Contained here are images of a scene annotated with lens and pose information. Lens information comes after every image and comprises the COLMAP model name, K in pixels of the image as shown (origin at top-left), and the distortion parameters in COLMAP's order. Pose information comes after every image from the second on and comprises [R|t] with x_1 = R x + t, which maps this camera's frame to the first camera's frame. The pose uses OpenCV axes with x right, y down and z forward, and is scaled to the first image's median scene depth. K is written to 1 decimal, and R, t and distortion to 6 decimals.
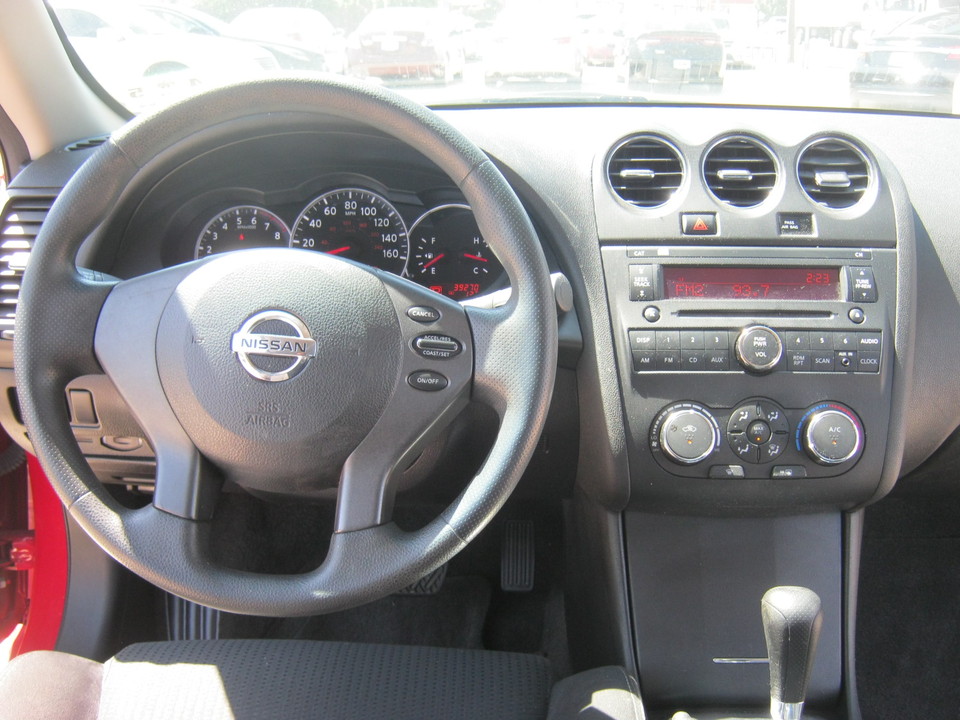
lens RADIAL K [[1069.9, 0, 497.4], [0, 1069.9, 366.9], [0, 0, 1]] dist [-0.113758, 0.095479]
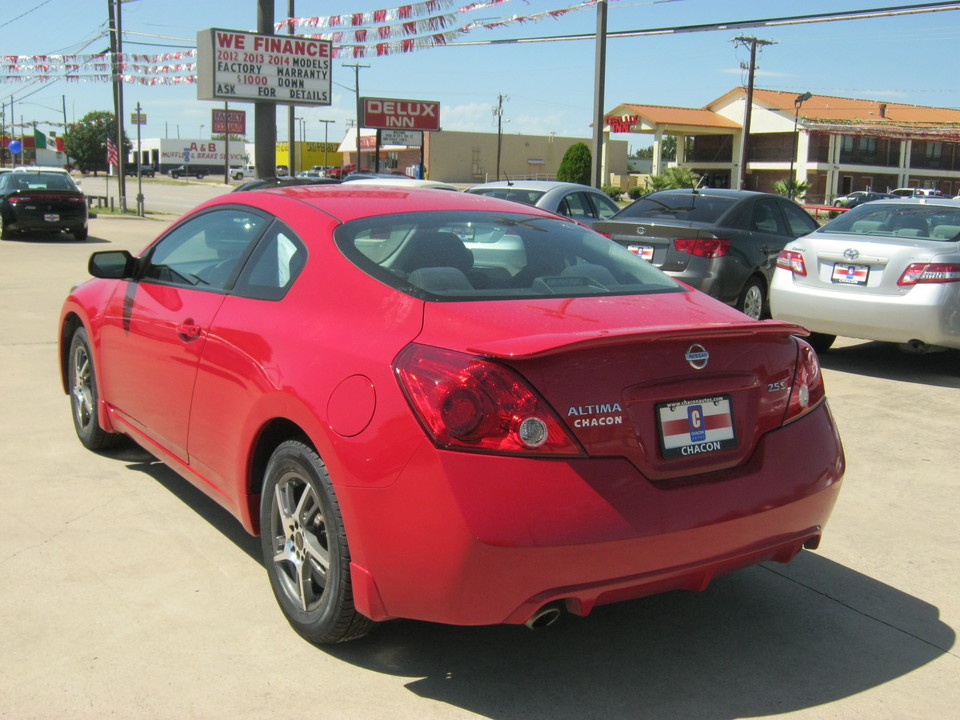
lens RADIAL K [[1069.9, 0, 497.4], [0, 1069.9, 366.9], [0, 0, 1]] dist [-0.113758, 0.095479]
pose [[0.813943, -0.076118, 0.575936, -2.237519], [0.149404, 0.985461, -0.080904, 0.970654], [-0.561404, 0.151899, 0.813482, -4.316045]]
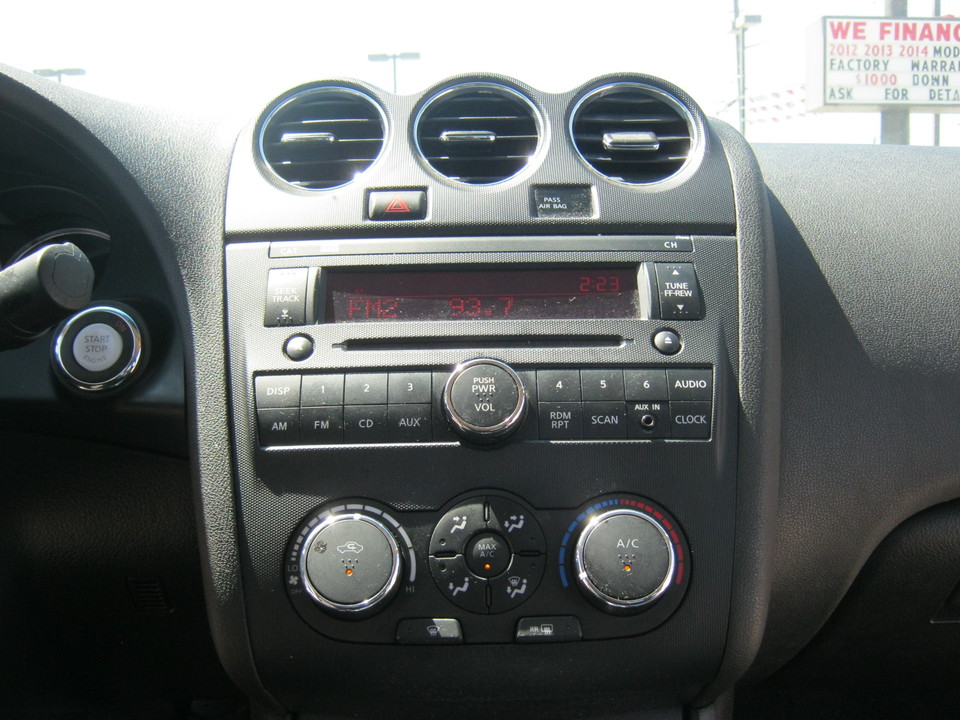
lens RADIAL K [[1069.9, 0, 497.4], [0, 1069.9, 366.9], [0, 0, 1]] dist [-0.113758, 0.095479]
pose [[0.999422, -0.018377, 0.028611, 0.232161], [0.023687, 0.979914, -0.198011, 0.073971], [-0.024398, 0.198574, 0.979782, 0.448040]]
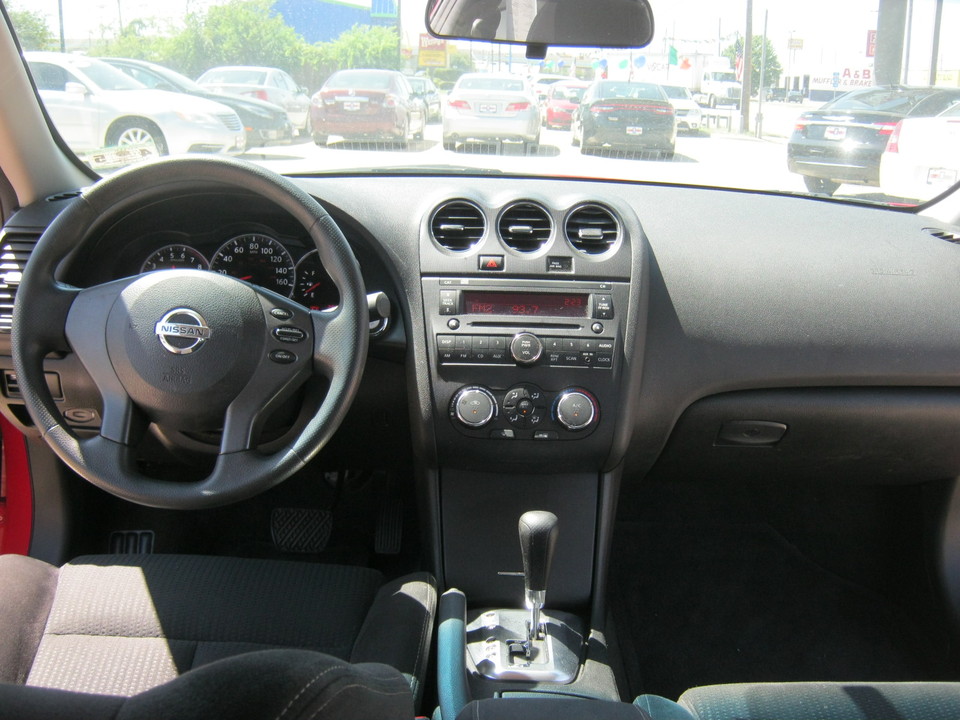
lens RADIAL K [[1069.9, 0, 497.4], [0, 1069.9, 366.9], [0, 0, 1]] dist [-0.113758, 0.095479]
pose [[0.999104, 0.020871, 0.036828, 0.151150], [-0.018826, 0.998307, -0.055030, 0.085842], [-0.037915, 0.054288, 0.997805, -0.434879]]
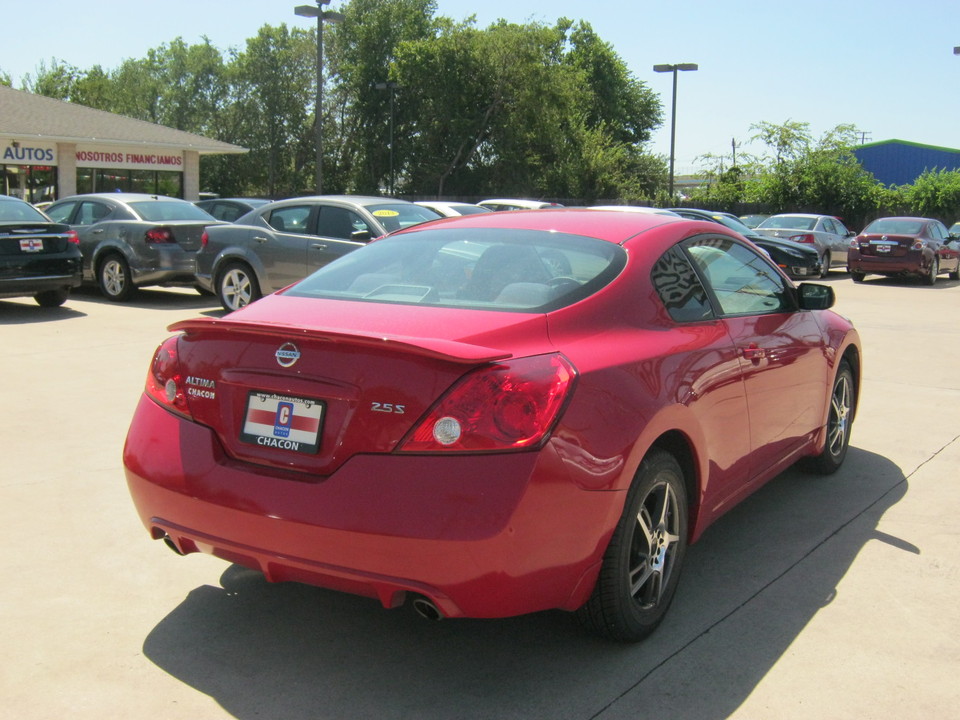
lens RADIAL K [[1069.9, 0, 497.4], [0, 1069.9, 366.9], [0, 0, 1]] dist [-0.113758, 0.095479]
pose [[0.865671, 0.085960, -0.493179, 2.552137], [-0.168040, 0.977885, -0.124514, 1.117511], [0.471569, 0.190662, 0.860971, -4.606206]]
